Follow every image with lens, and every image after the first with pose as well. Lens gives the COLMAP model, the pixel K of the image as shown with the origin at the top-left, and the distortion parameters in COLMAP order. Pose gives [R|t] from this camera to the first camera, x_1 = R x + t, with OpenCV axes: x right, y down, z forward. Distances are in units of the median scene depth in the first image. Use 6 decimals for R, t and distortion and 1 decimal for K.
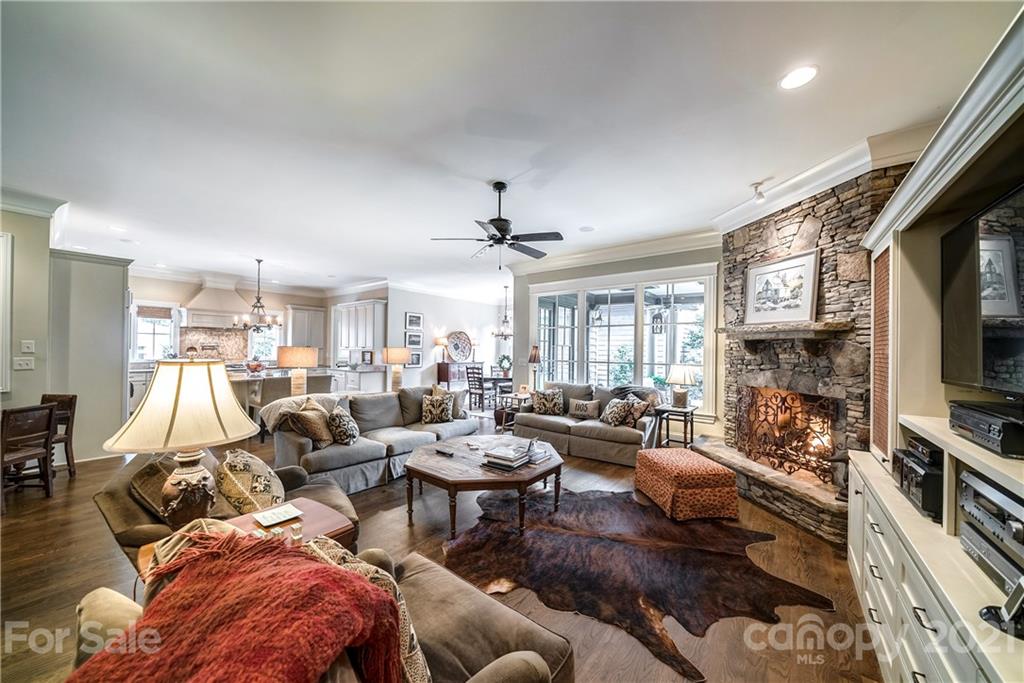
lens RADIAL K [[357.6, 0, 509.3], [0, 357.6, 346.5], [0, 0, 1]] dist [-0.004815, 0.000139]
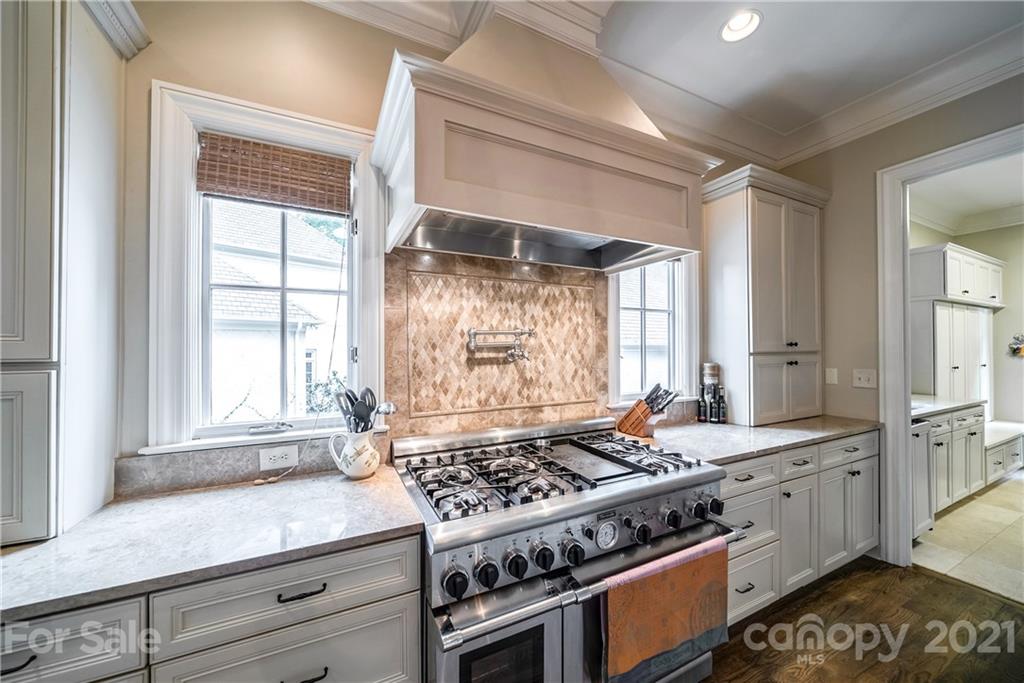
lens RADIAL K [[357.6, 0, 488.3], [0, 357.6, 351.9], [0, 0, 1]] dist [-0.004815, 0.000139]
pose [[0.884860, -0.016351, -0.465570, -1.569506], [0.019507, 0.999808, 0.001961, 0.001667], [0.465448, -0.010817, 0.885009, 1.704431]]
